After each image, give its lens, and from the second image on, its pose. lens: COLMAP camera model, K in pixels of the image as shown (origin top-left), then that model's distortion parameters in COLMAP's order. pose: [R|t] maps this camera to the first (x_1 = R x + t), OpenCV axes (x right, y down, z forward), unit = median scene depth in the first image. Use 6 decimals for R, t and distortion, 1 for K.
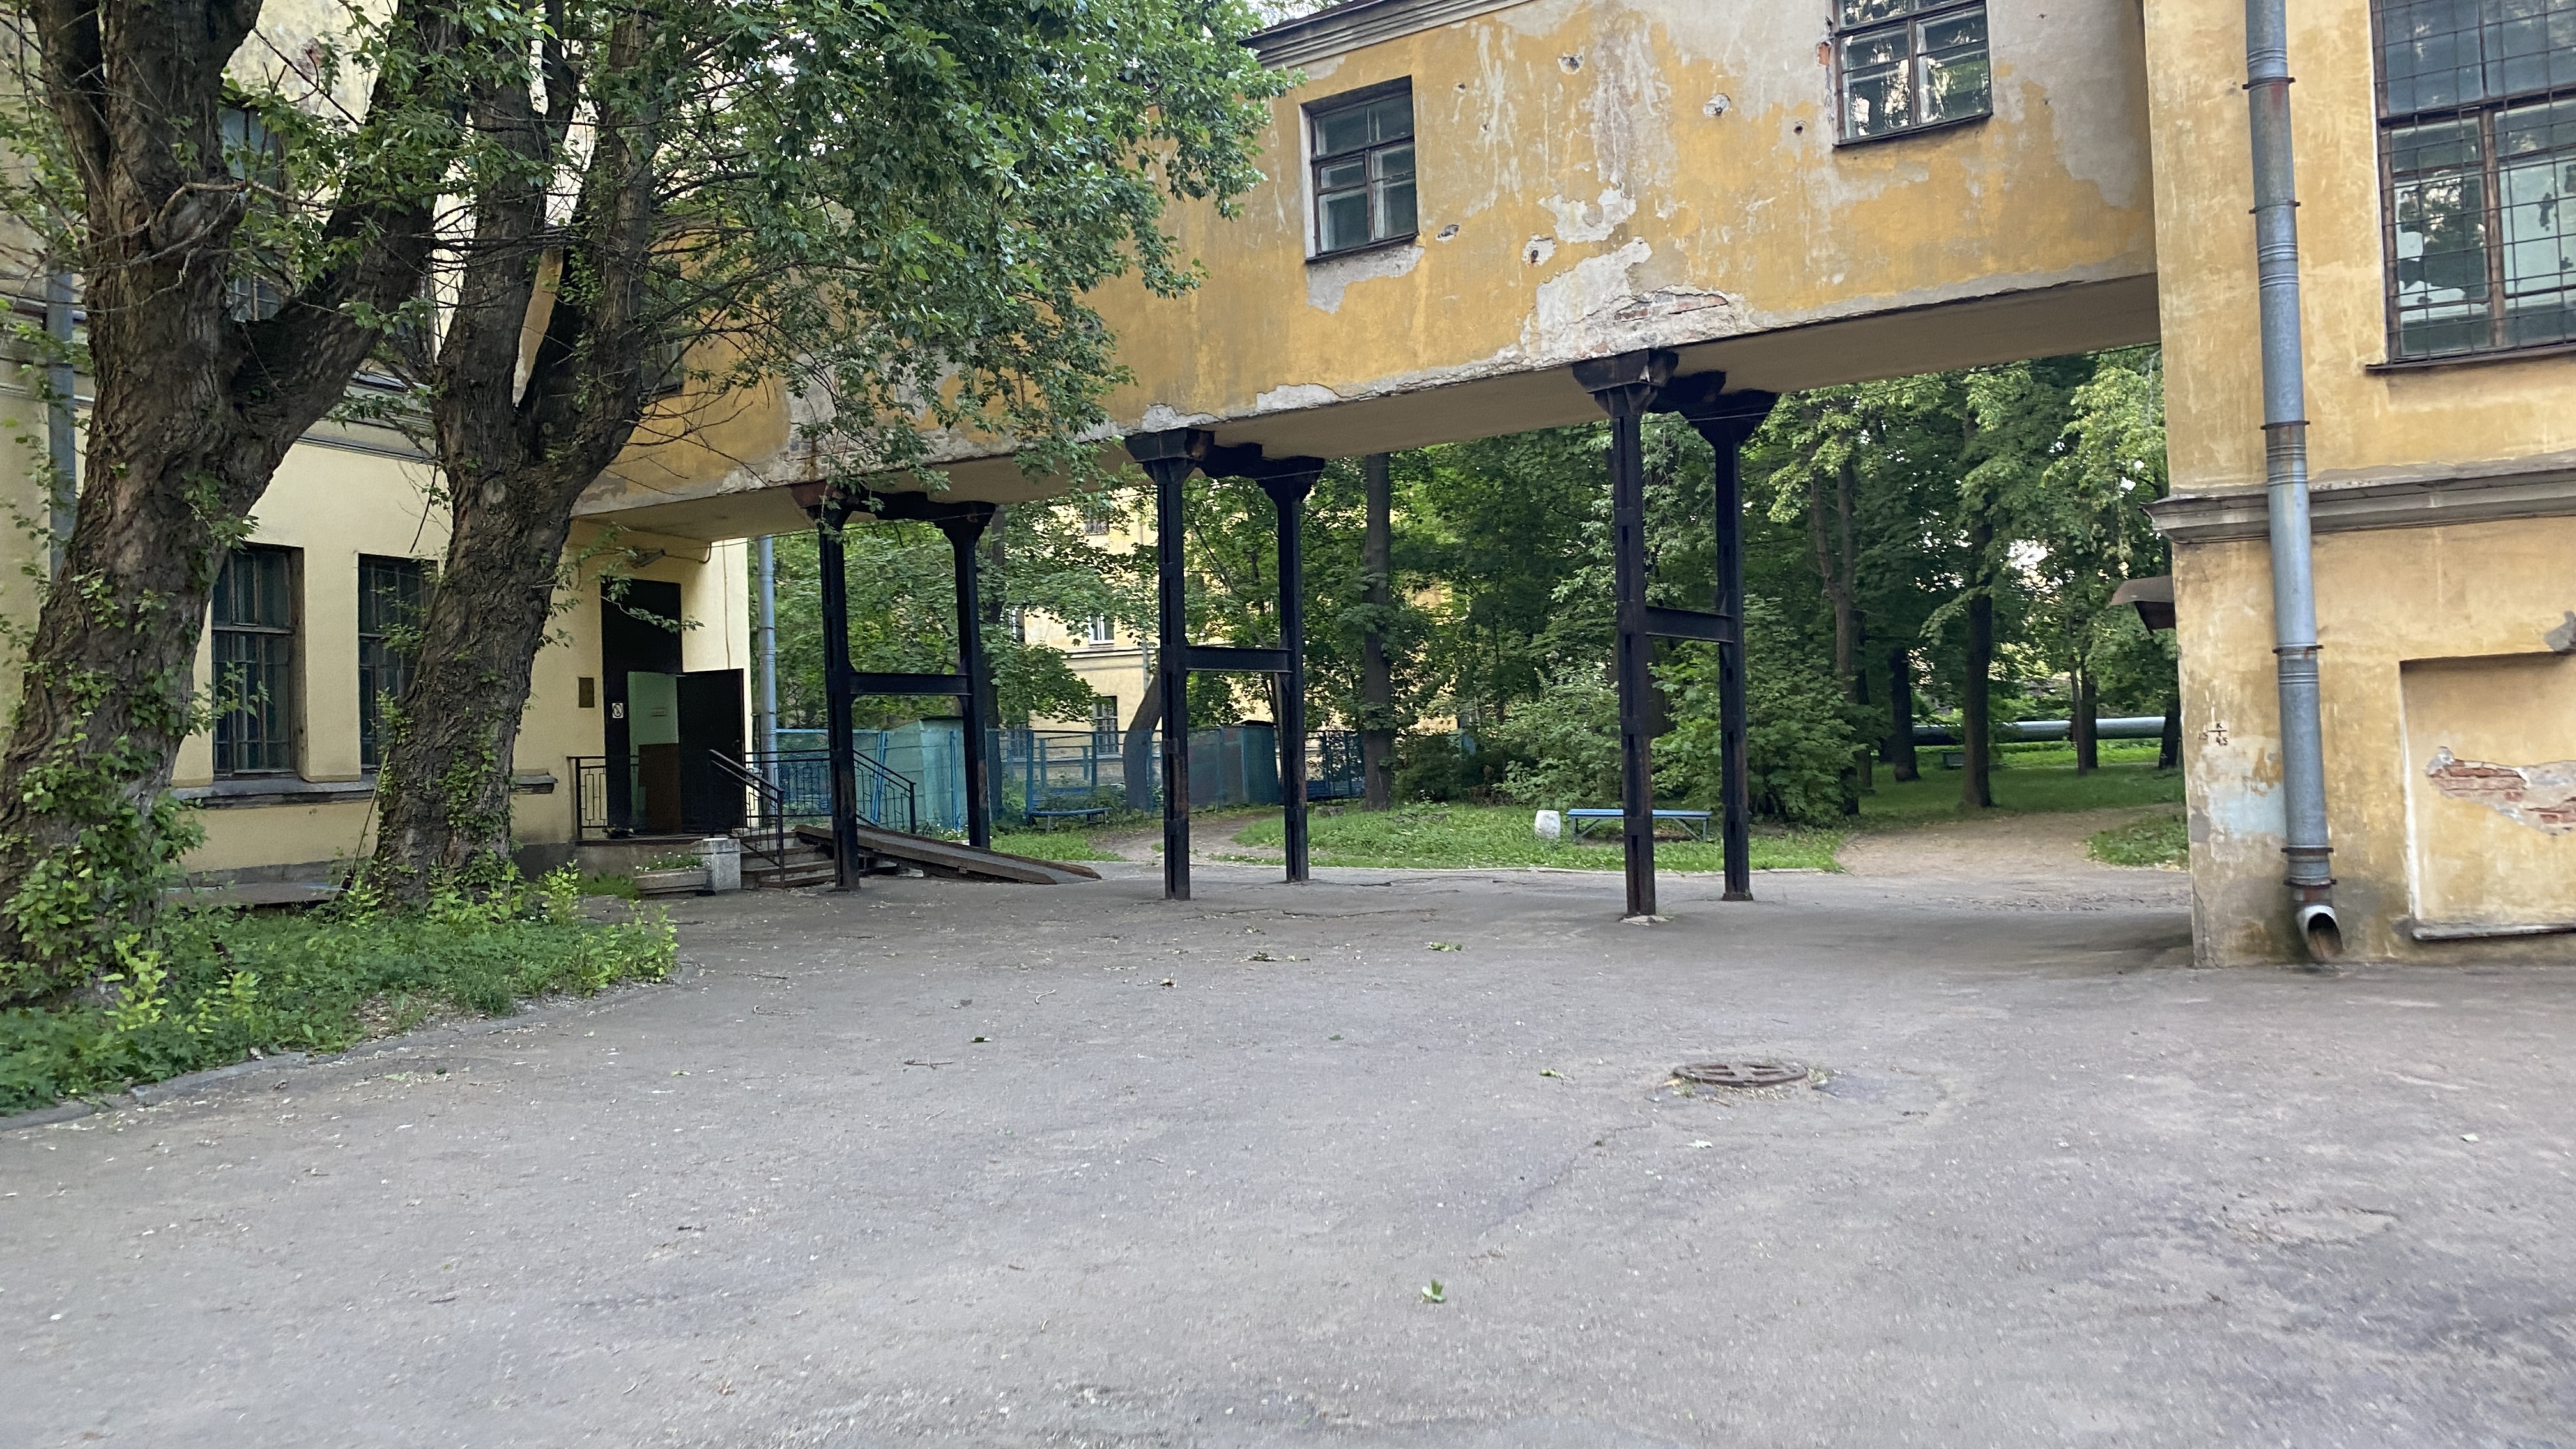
lens RADIAL K [[1923.7, 0, 1315.3], [0, 1923.7, 698.1], [0, 0, 1]] dist [0.061798, -0.090313]
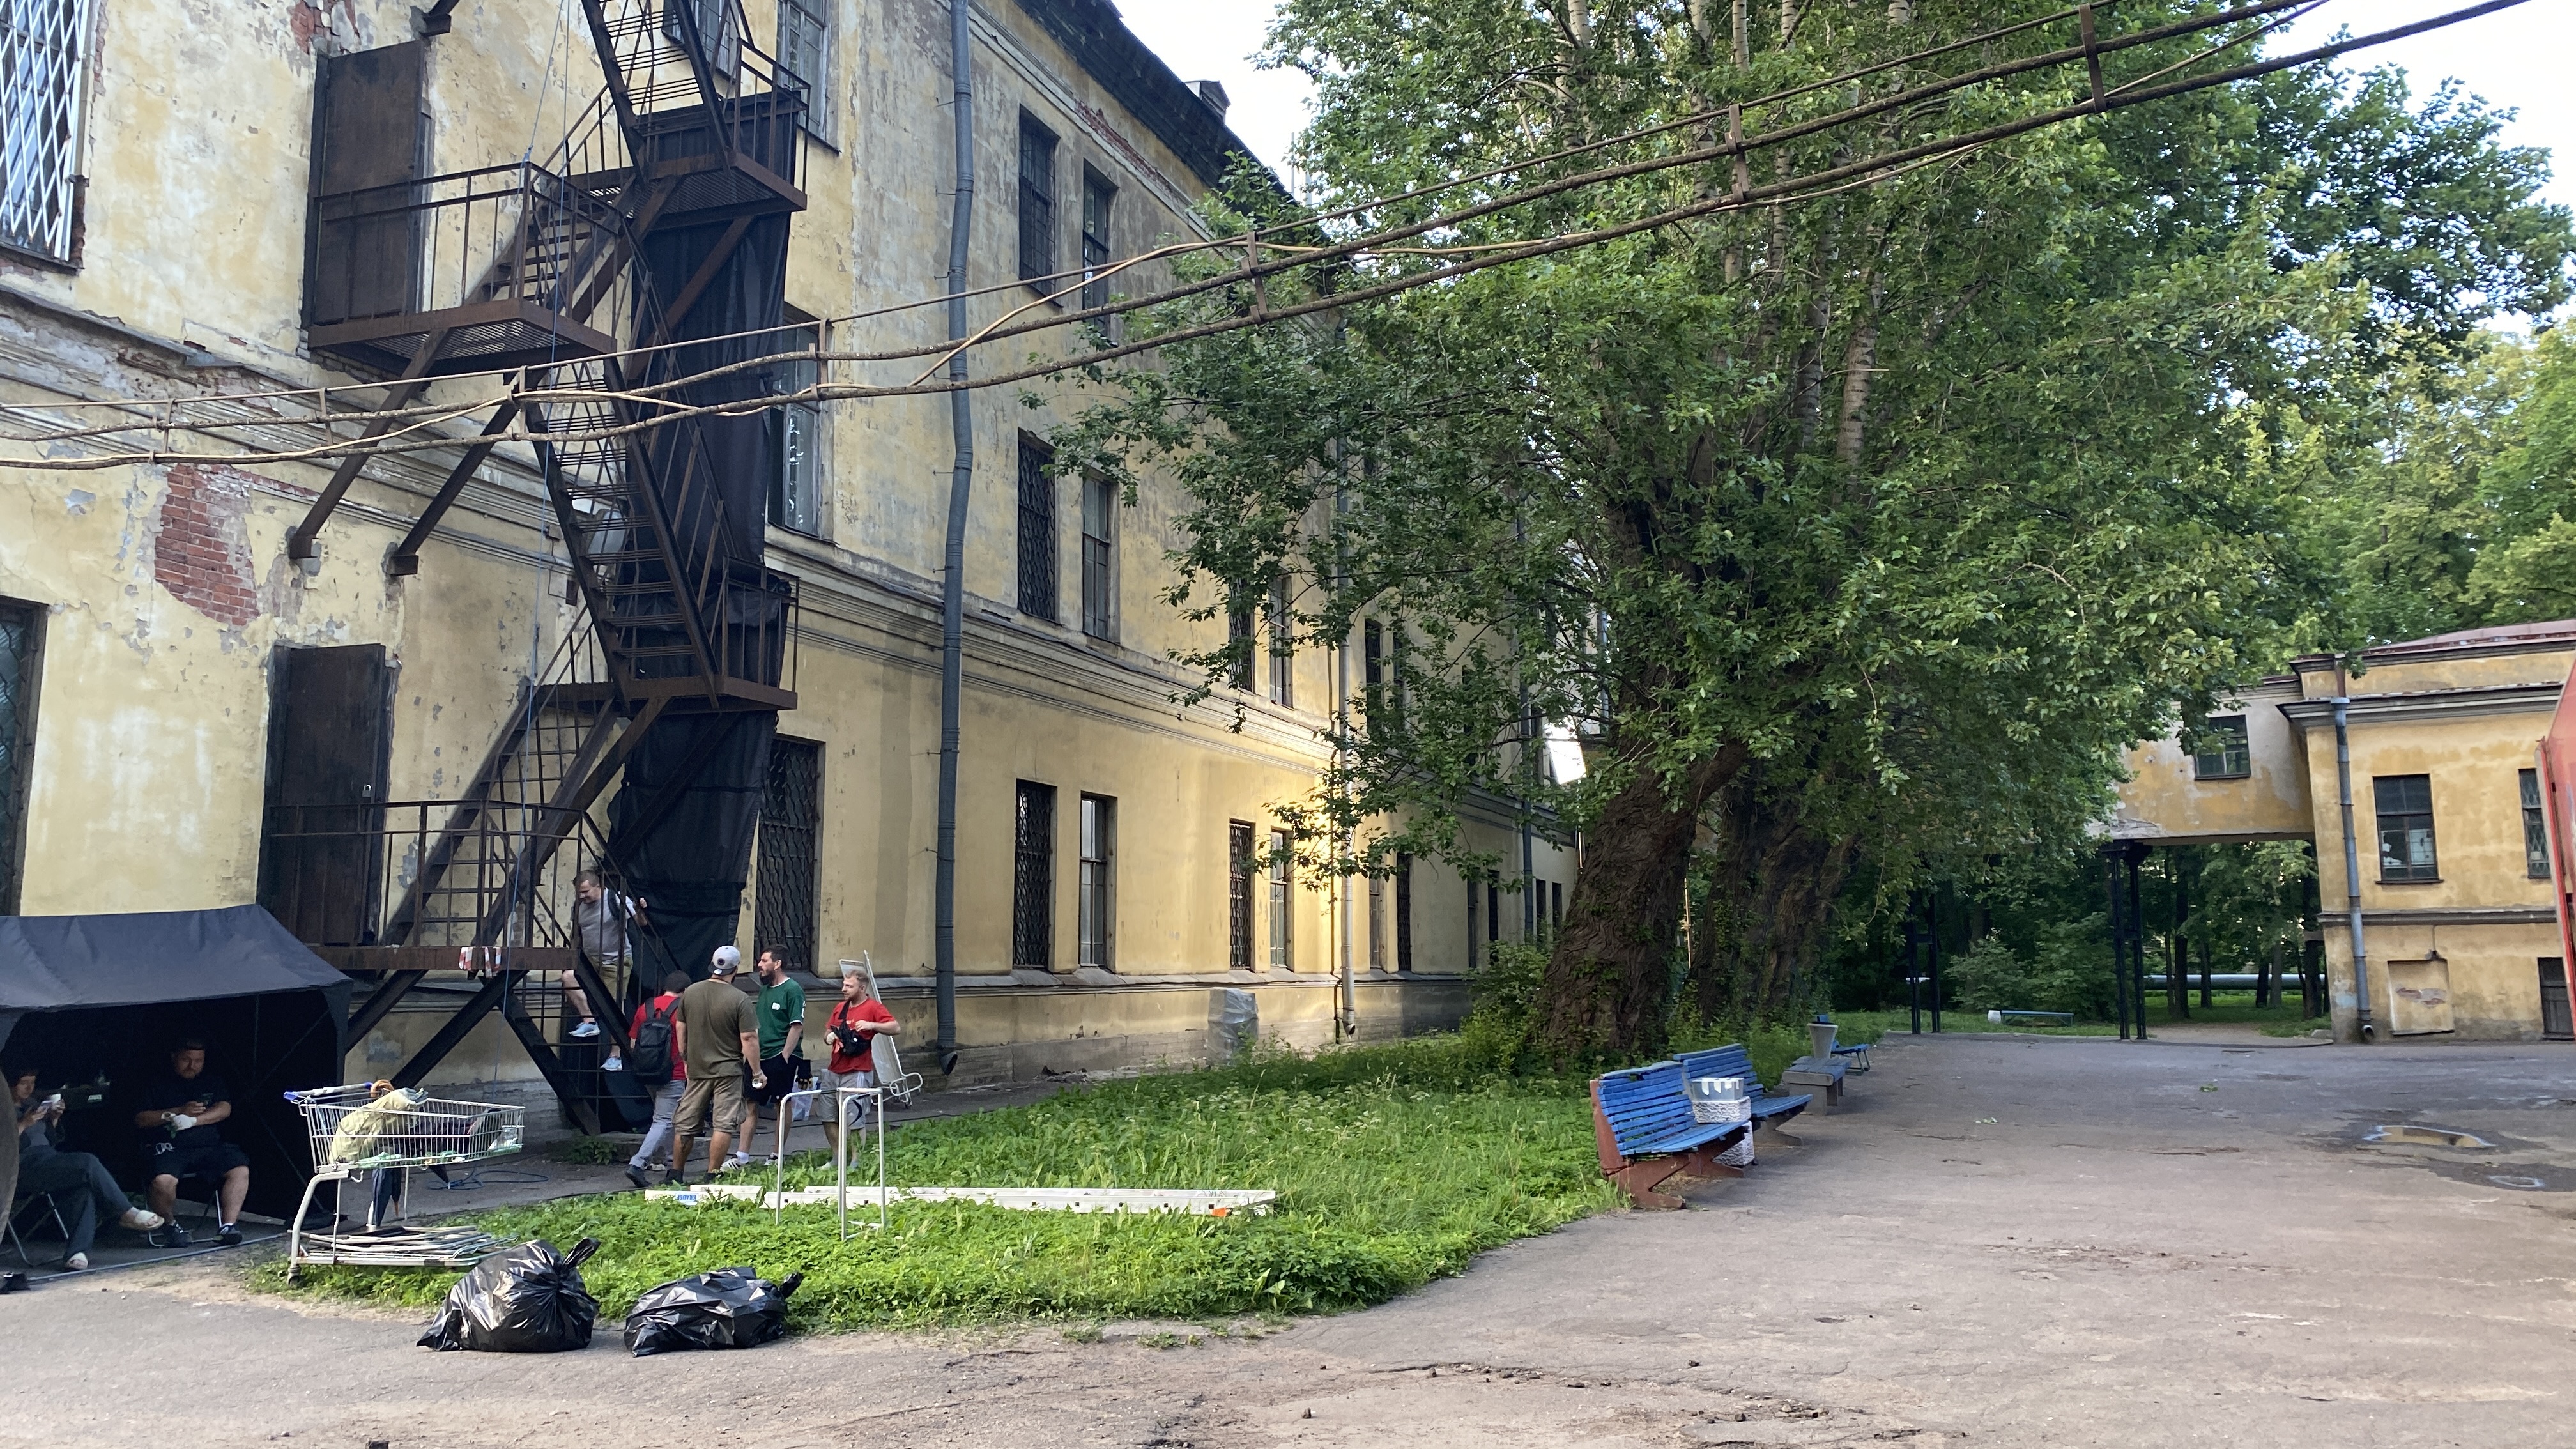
lens RADIAL K [[1877.5, 0, 1290.5], [0, 1877.5, 698.5], [0, 0, 1]] dist [-0.010752, -0.004988]
pose [[0.998901, 0.027582, -0.037901, -0.969245], [-0.032001, 0.992086, -0.121415, -0.010397], [0.034253, 0.122494, 0.991878, -1.833716]]
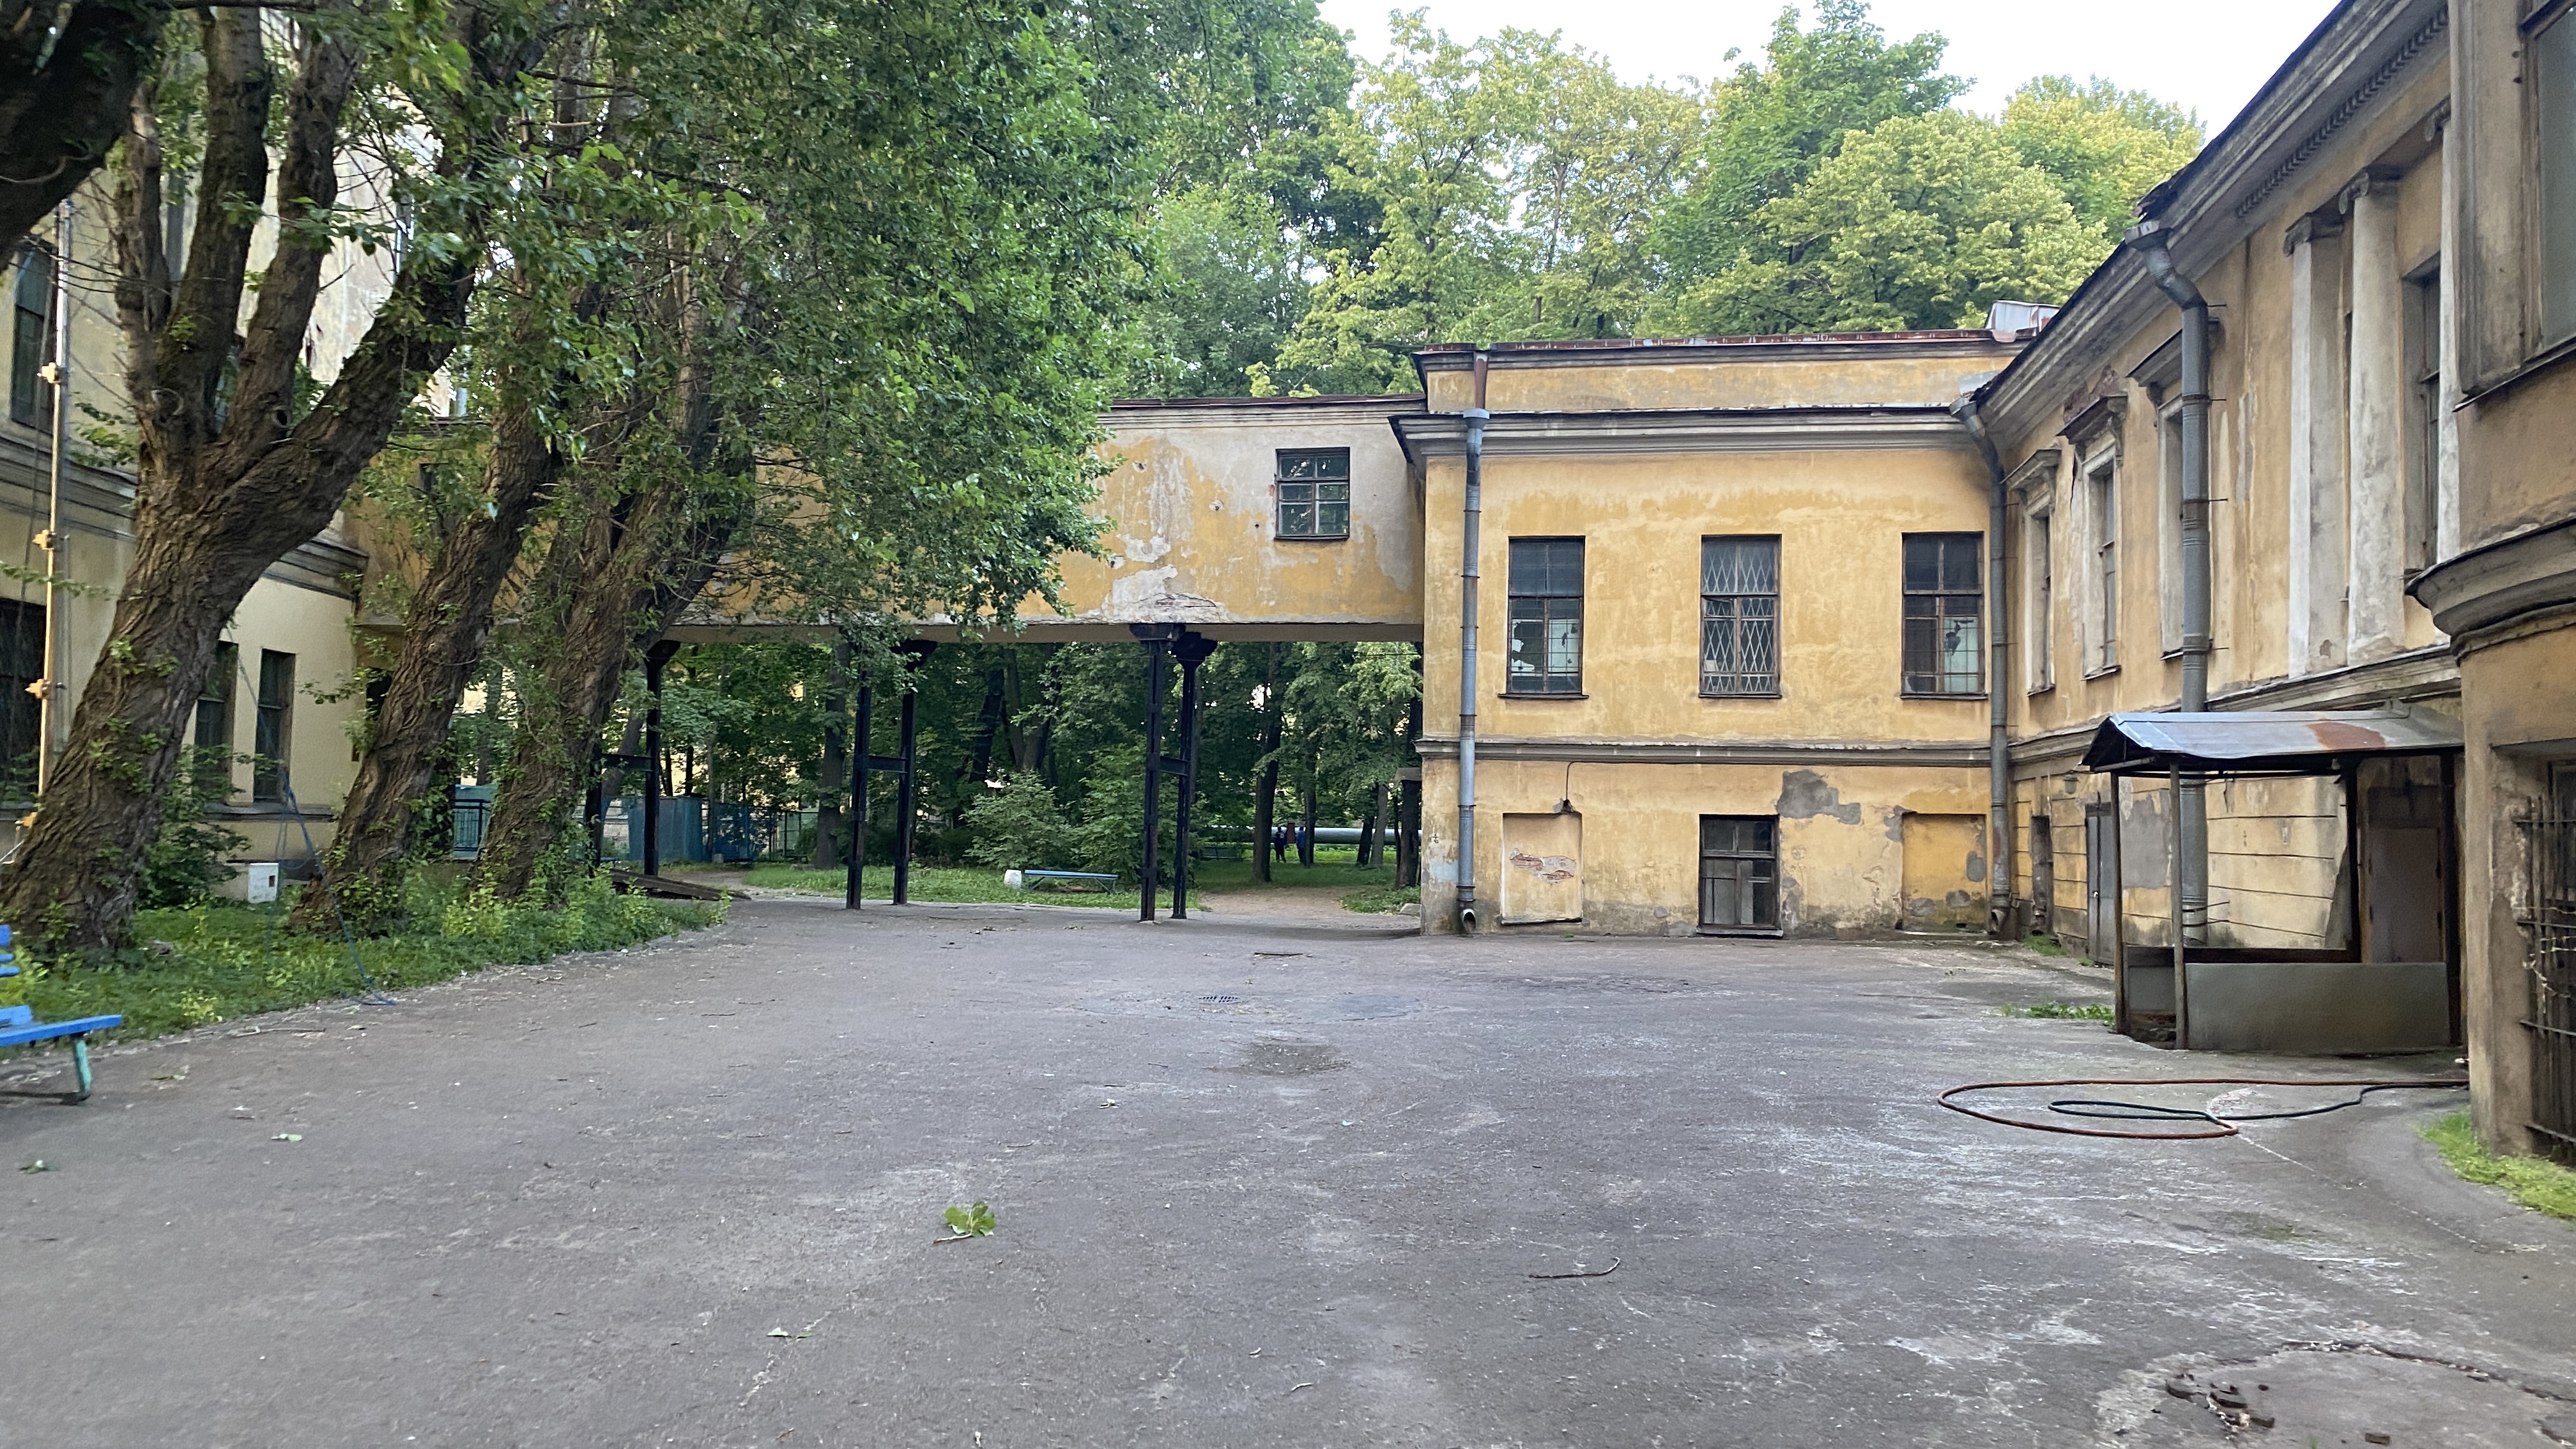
lens RADIAL K [[1868.2, 0, 1276.2], [0, 1868.2, 736.1], [0, 0, 1]] dist [-0.005213, 0.001895]
pose [[0.926073, 0.074324, 0.369952, -0.409850], [-0.064538, 0.997161, -0.038778, -0.003970], [-0.371784, 0.012035, 0.928241, -0.756421]]
